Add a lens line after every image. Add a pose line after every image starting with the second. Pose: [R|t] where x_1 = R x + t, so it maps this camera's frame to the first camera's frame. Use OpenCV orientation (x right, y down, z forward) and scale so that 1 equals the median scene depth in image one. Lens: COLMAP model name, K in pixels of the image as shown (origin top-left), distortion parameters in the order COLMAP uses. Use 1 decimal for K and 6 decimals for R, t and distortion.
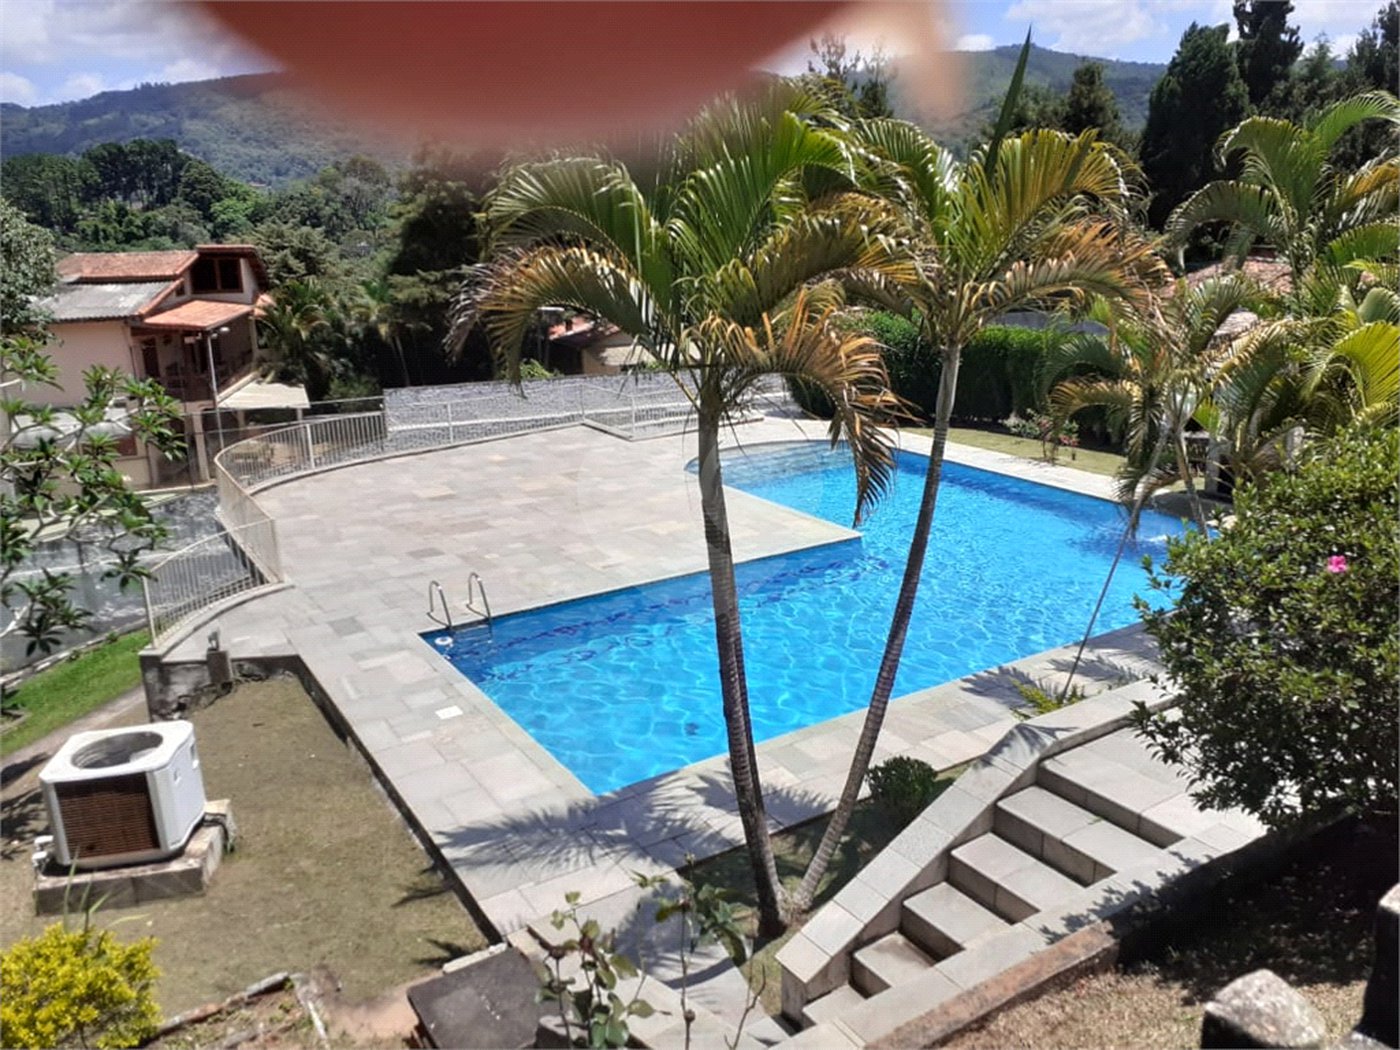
lens RADIAL K [[1170.9, 0, 703.2], [0, 1170.9, 521.7], [0, 0, 1]] dist [-0.002689, -0.000119]
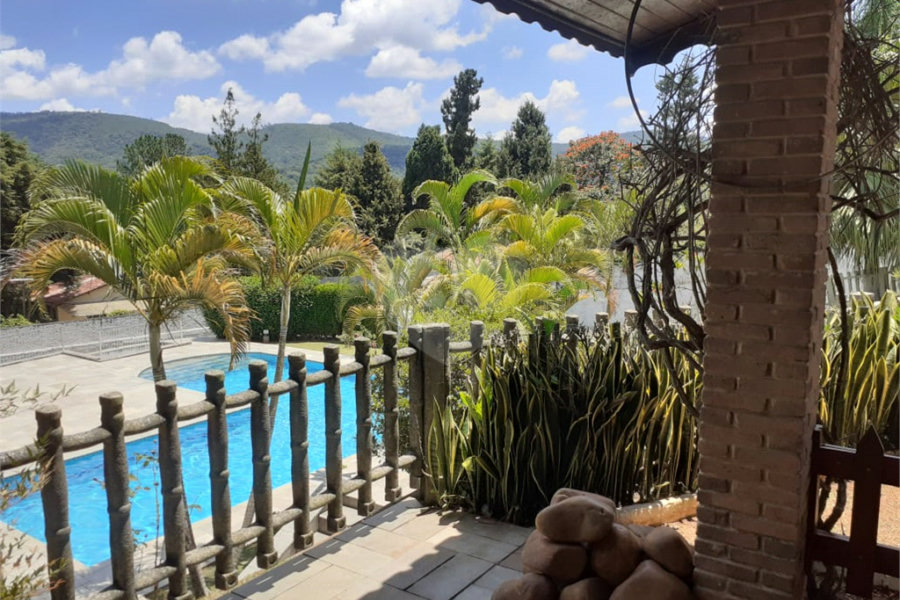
lens RADIAL K [[716.9, 0, 446.8], [0, 716.9, 307.4], [0, 0, 1]] dist [0.115984, -0.223127]
pose [[0.924411, -0.032903, 0.379976, -0.002428], [0.083884, 0.989417, -0.118399, 0.040528], [-0.372059, 0.141324, 0.917388, -0.181649]]
